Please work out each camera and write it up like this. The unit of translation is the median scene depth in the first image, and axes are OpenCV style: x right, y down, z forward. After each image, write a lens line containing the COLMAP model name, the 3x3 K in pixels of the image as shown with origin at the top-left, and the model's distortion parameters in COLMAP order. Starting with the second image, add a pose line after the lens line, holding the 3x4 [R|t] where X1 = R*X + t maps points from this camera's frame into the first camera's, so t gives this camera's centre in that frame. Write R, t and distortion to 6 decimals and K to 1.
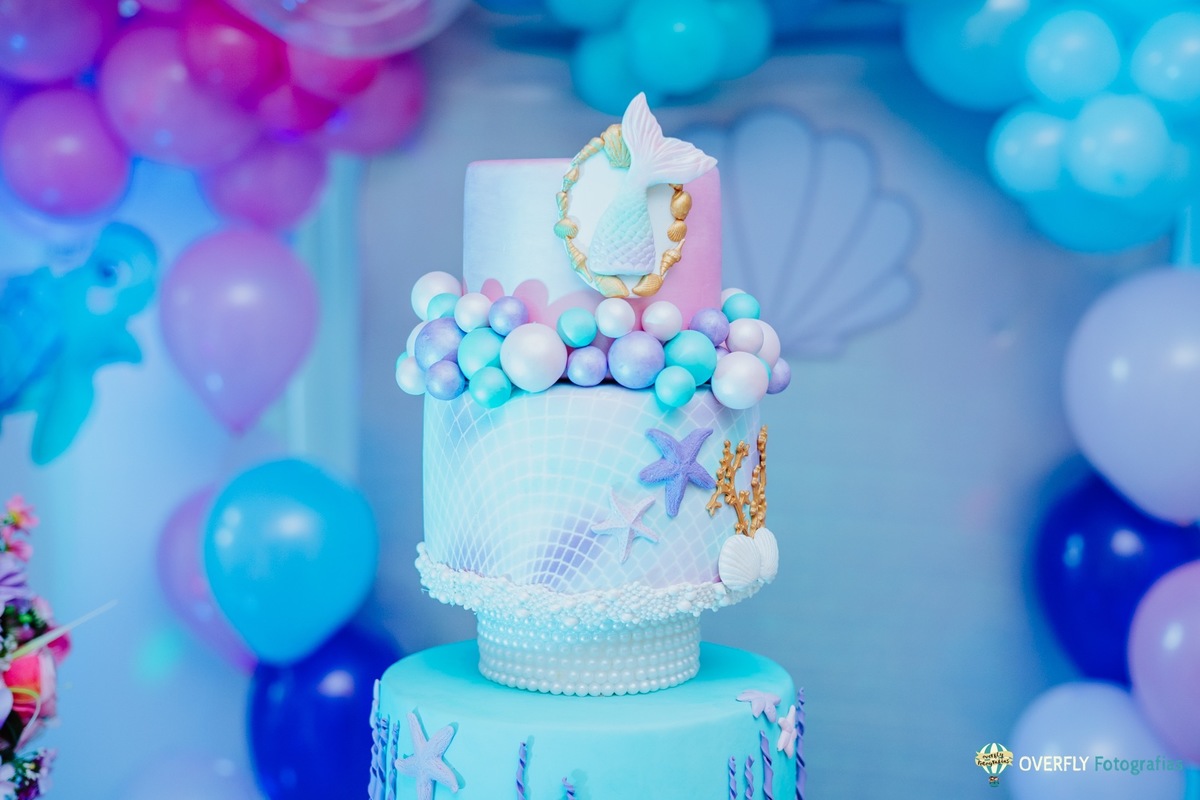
lens RADIAL K [[1780.3, 0, 600.0], [0, 1780.3, 400.0], [0, 0, 1]] dist [0.023322, 0.043096]
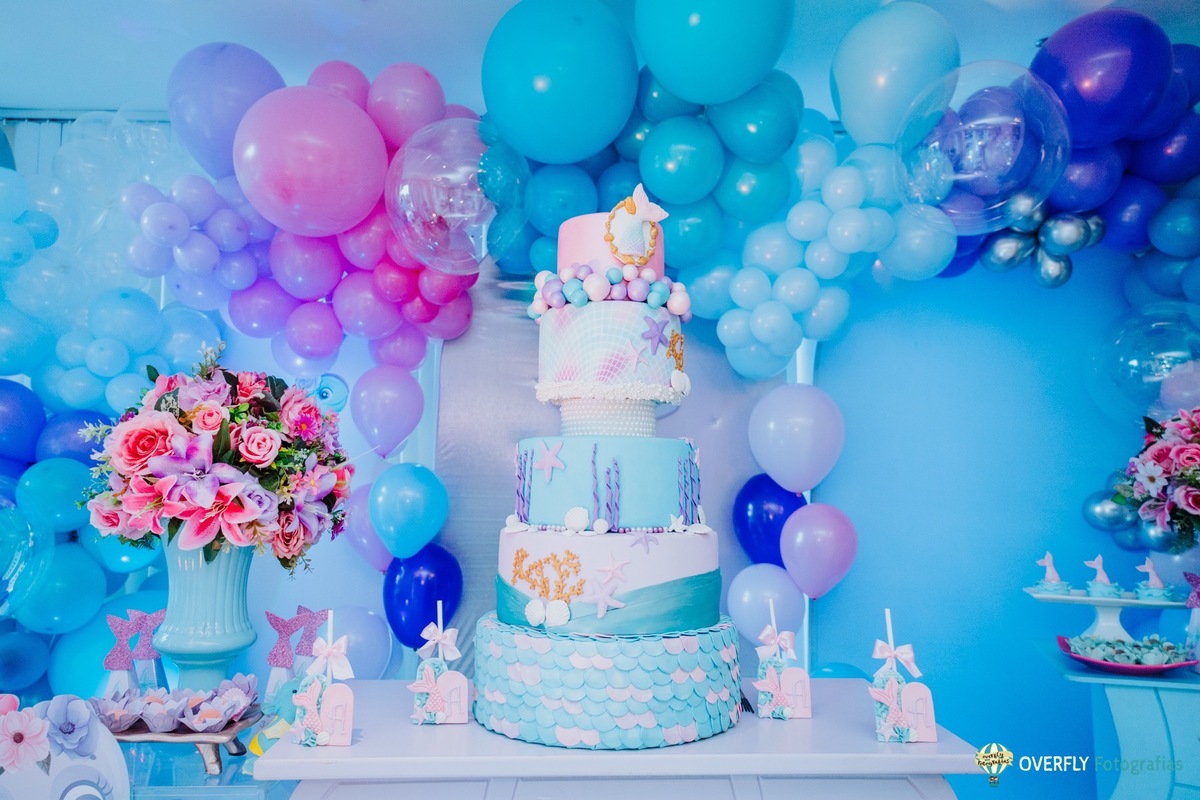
lens RADIAL K [[792.5, 0, 593.7], [0, 792.5, 425.2], [0, 0, 1]] dist [-0.002014, 0.002736]
pose [[0.991888, 0.012744, 0.126471, -0.173231], [0.006785, 0.988235, -0.152792, 0.321886], [-0.126930, 0.152410, 0.980133, -0.022152]]
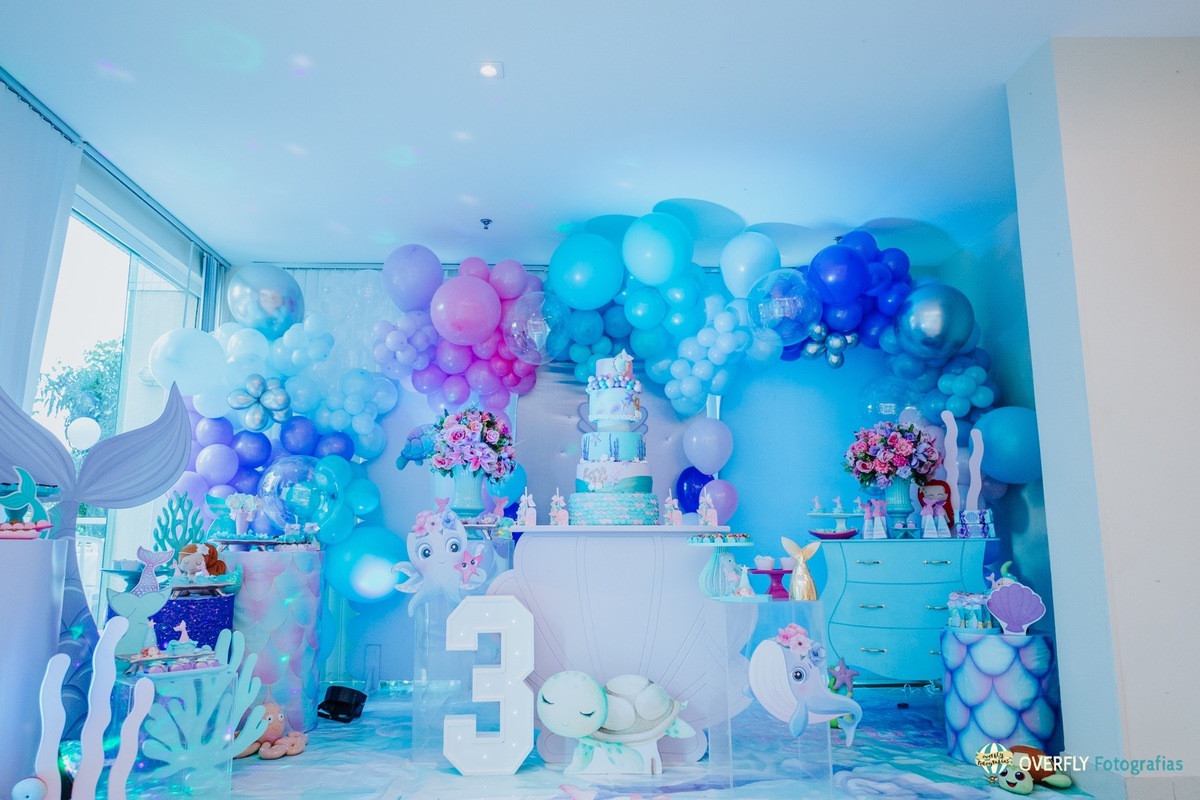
lens RADIAL K [[792.5, 0, 593.7], [0, 792.5, 425.2], [0, 0, 1]] dist [-0.002014, 0.002736]
pose [[0.989787, 0.018259, 0.141377, -0.557207], [0.011009, 0.979010, -0.203514, 0.801426], [-0.142126, 0.202992, 0.968811, -2.096150]]
